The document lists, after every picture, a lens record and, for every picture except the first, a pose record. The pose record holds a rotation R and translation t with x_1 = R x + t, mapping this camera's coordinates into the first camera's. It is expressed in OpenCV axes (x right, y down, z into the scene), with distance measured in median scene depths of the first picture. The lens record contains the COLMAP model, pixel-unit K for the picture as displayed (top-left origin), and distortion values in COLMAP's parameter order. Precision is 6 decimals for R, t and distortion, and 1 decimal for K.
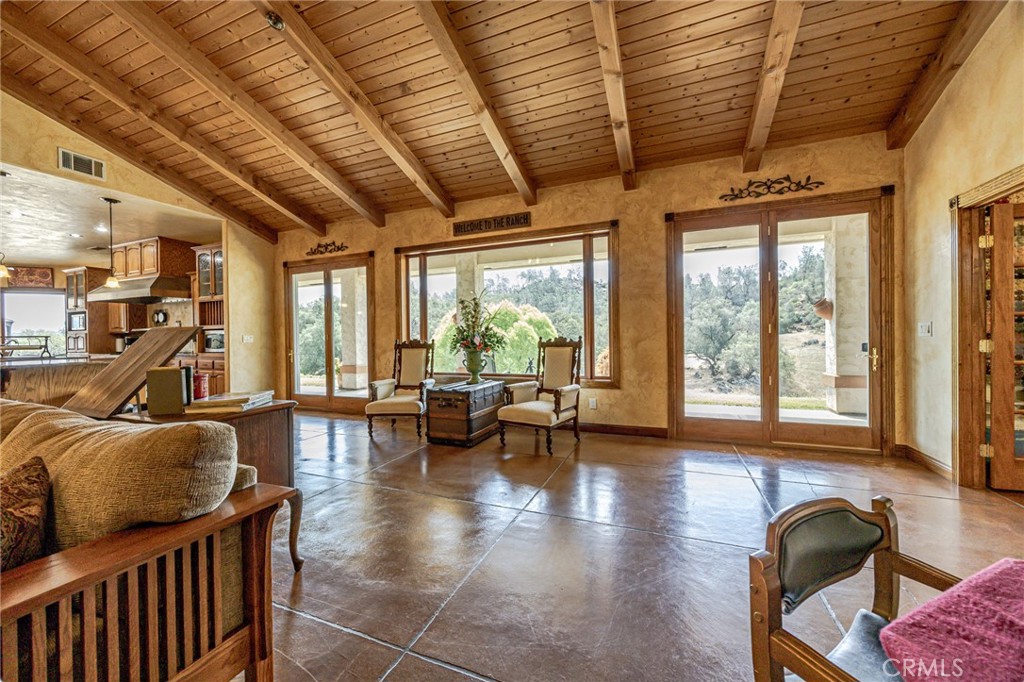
lens RADIAL K [[389.3, 0, 512.0], [0, 389.3, 341.0], [0, 0, 1]] dist [-0.002895, -0.000398]
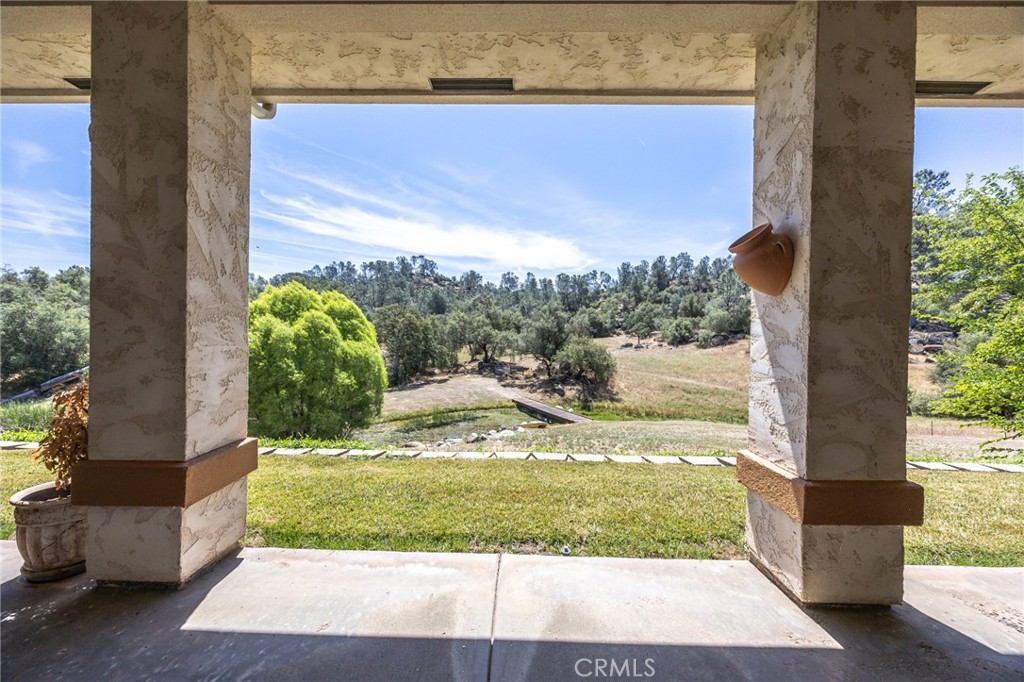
lens RADIAL K [[389.3, 0, 512.0], [0, 389.3, 341.0], [0, 0, 1]] dist [-0.002895, -0.000398]
pose [[0.931239, 0.024502, 0.363585, 0.099996], [-0.026543, 0.999647, 0.000617, -0.002061], [-0.363441, -0.010225, 0.931561, 0.156005]]
